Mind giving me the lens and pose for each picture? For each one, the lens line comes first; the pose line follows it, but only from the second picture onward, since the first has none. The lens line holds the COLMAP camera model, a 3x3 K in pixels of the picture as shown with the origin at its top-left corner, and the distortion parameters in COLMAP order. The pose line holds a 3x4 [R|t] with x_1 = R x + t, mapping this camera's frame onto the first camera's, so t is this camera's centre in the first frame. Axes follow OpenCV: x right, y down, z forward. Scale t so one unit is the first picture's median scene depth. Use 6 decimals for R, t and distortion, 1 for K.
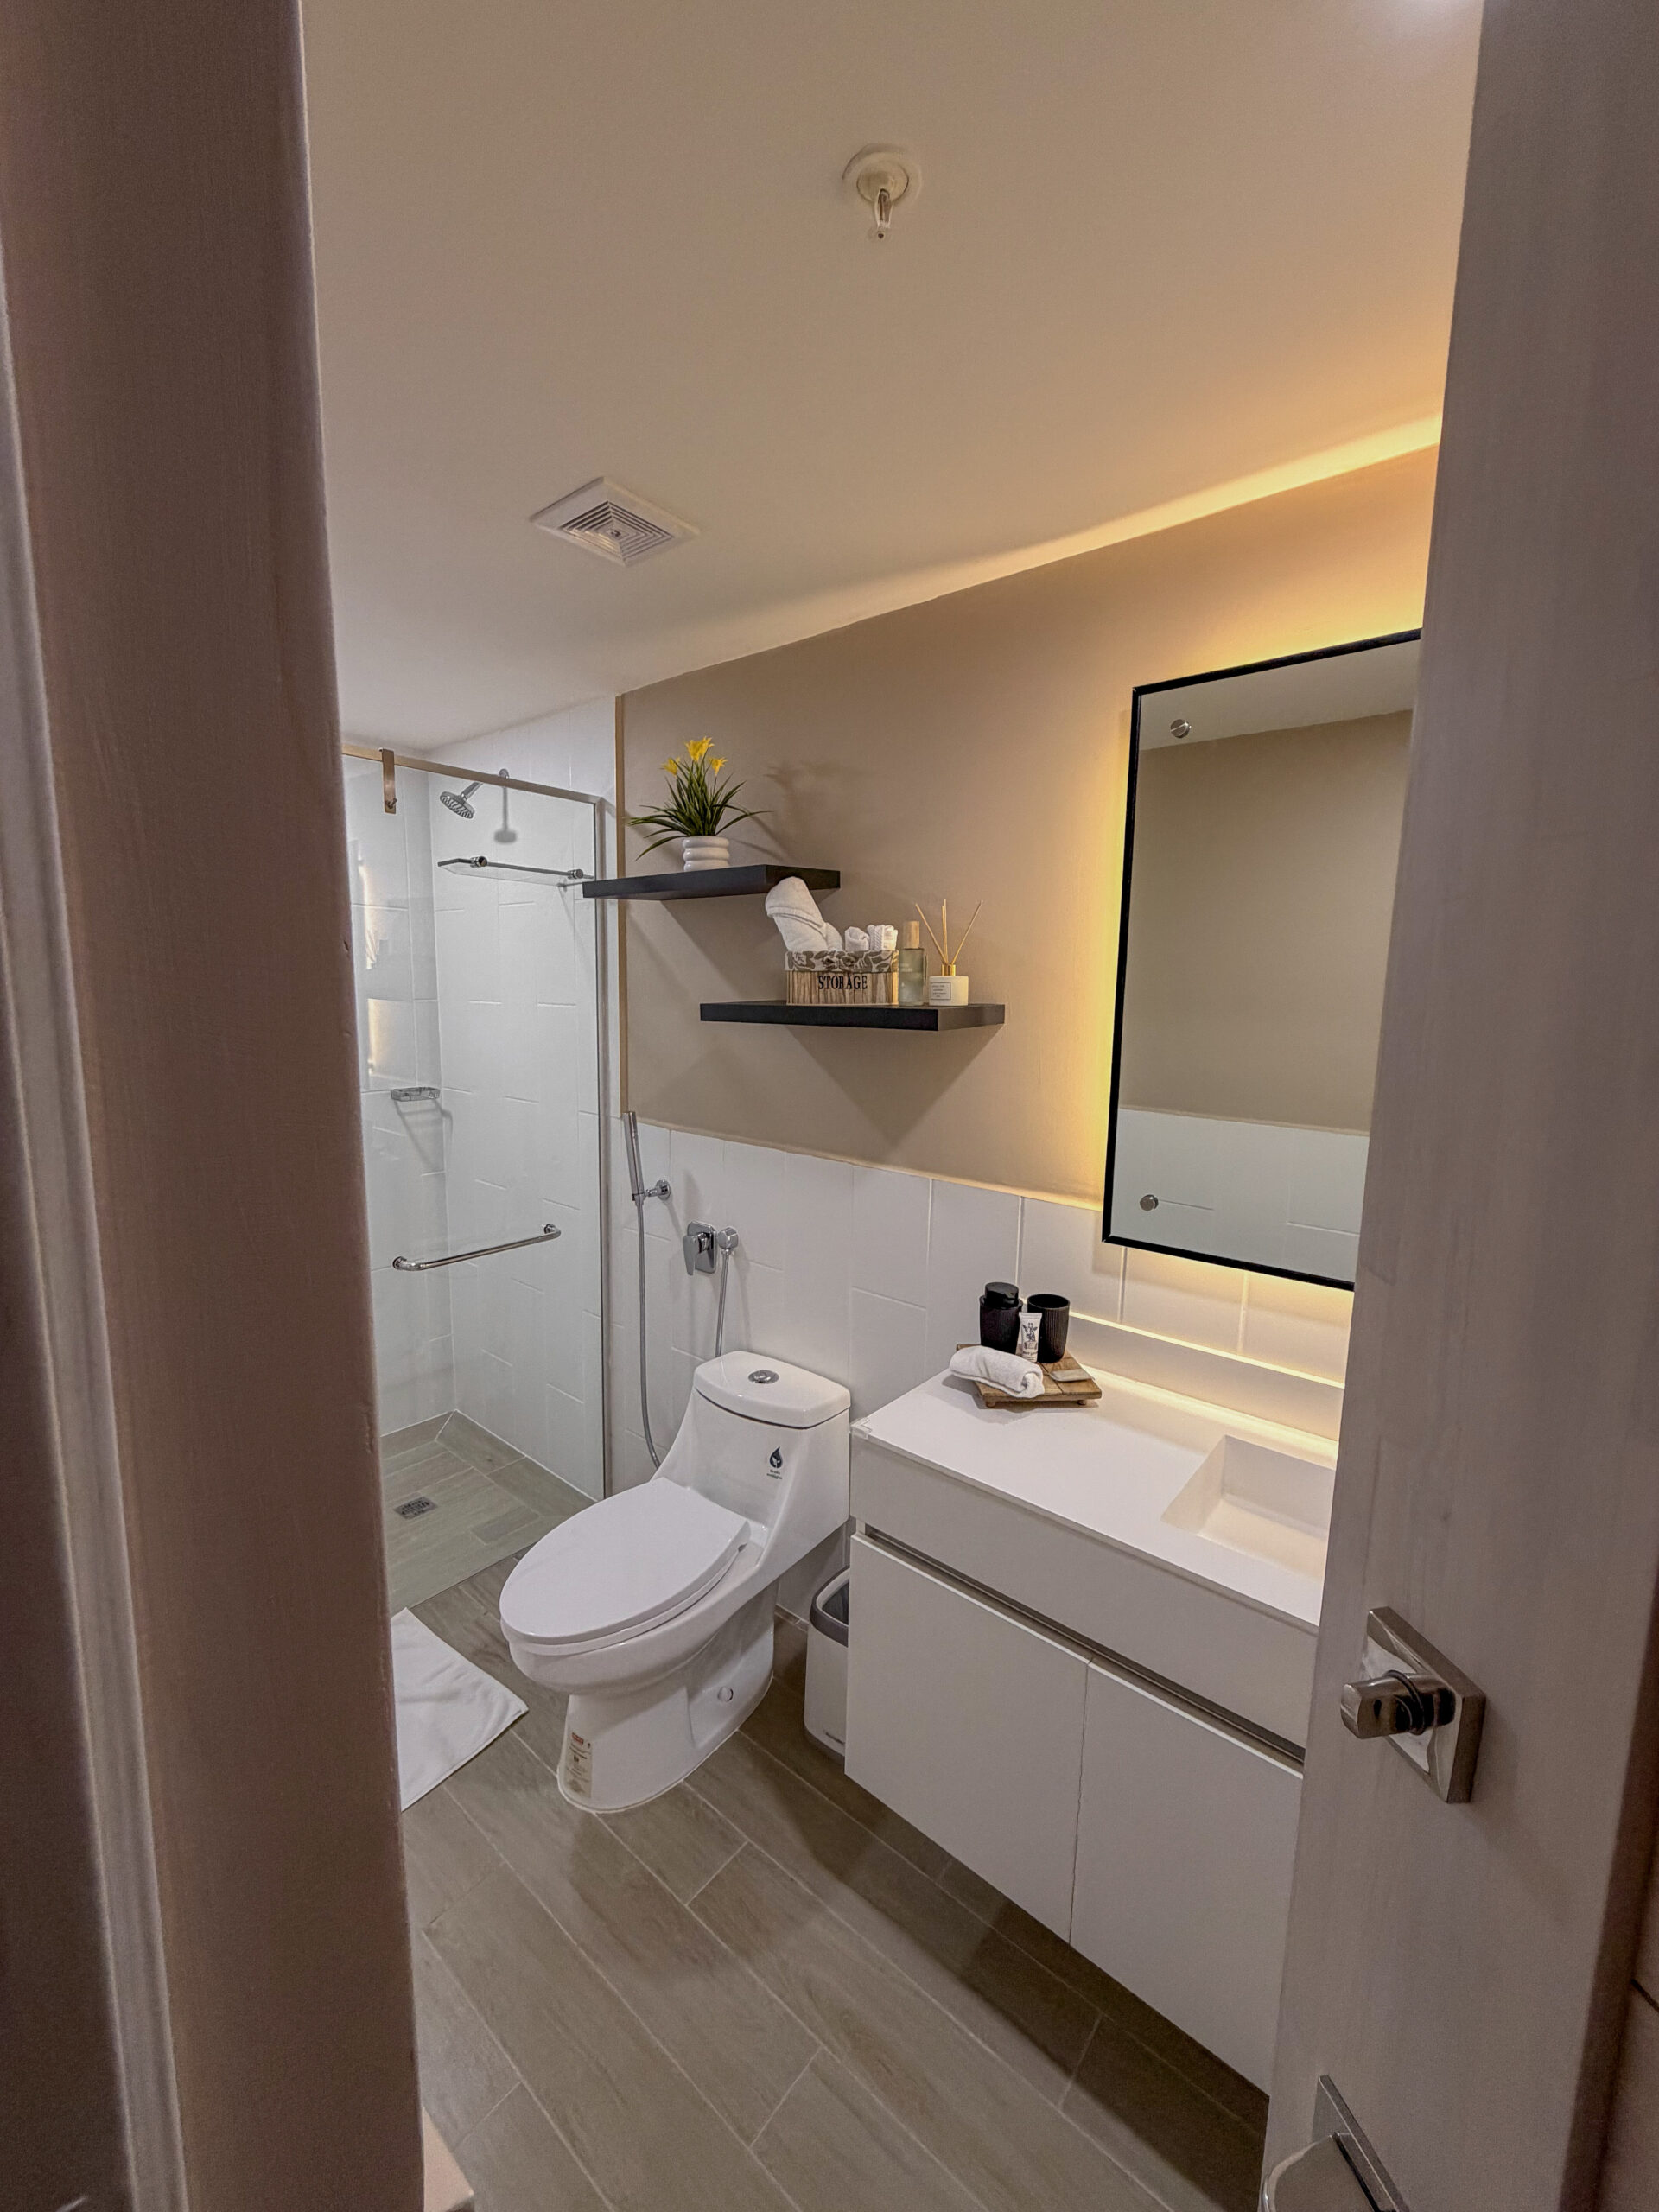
lens RADIAL K [[892.9, 0, 829.6], [0, 892.9, 1047.5], [0, 0, 1]] dist [-0.050604, 0.000061]
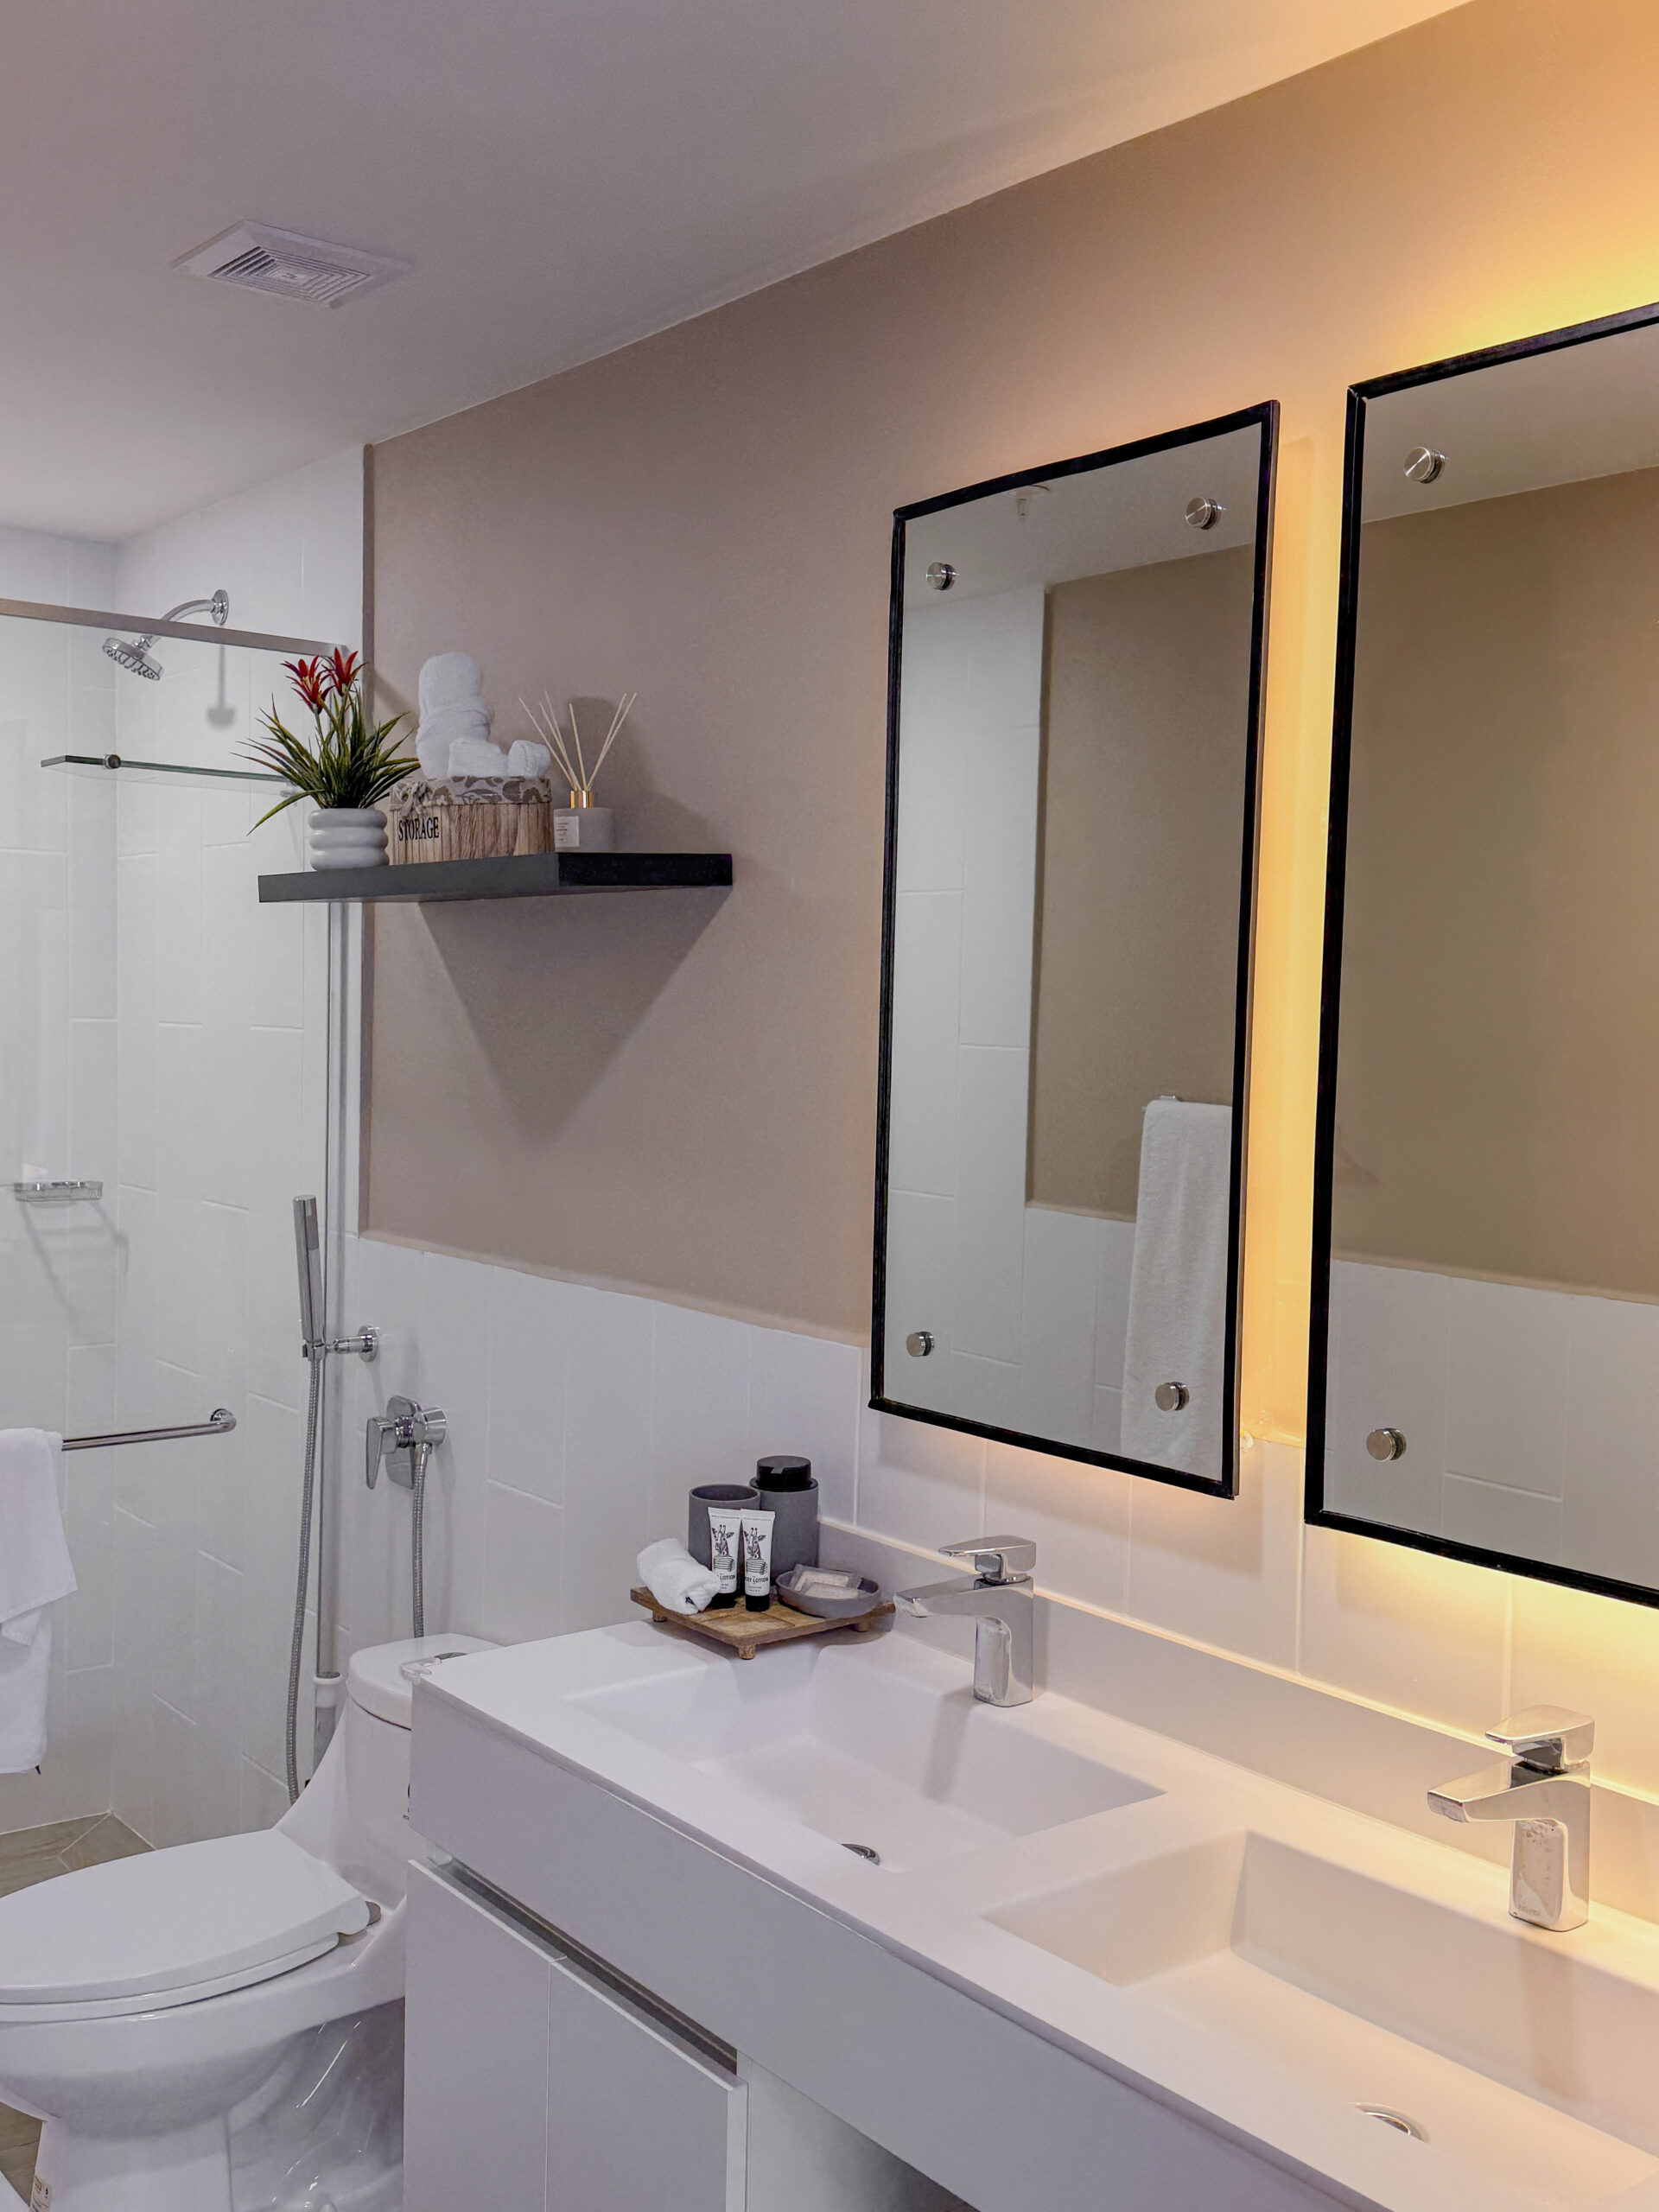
lens RADIAL K [[2172.4, 0, 844.1], [0, 2172.4, 1117.5], [0, 0, 1]] dist [0.198770, -0.441118]
pose [[0.977682, 0.017236, -0.209382, 0.433458], [-0.021679, 0.999586, -0.018941, 0.033725], [0.208969, 0.023057, 0.977650, -0.346867]]
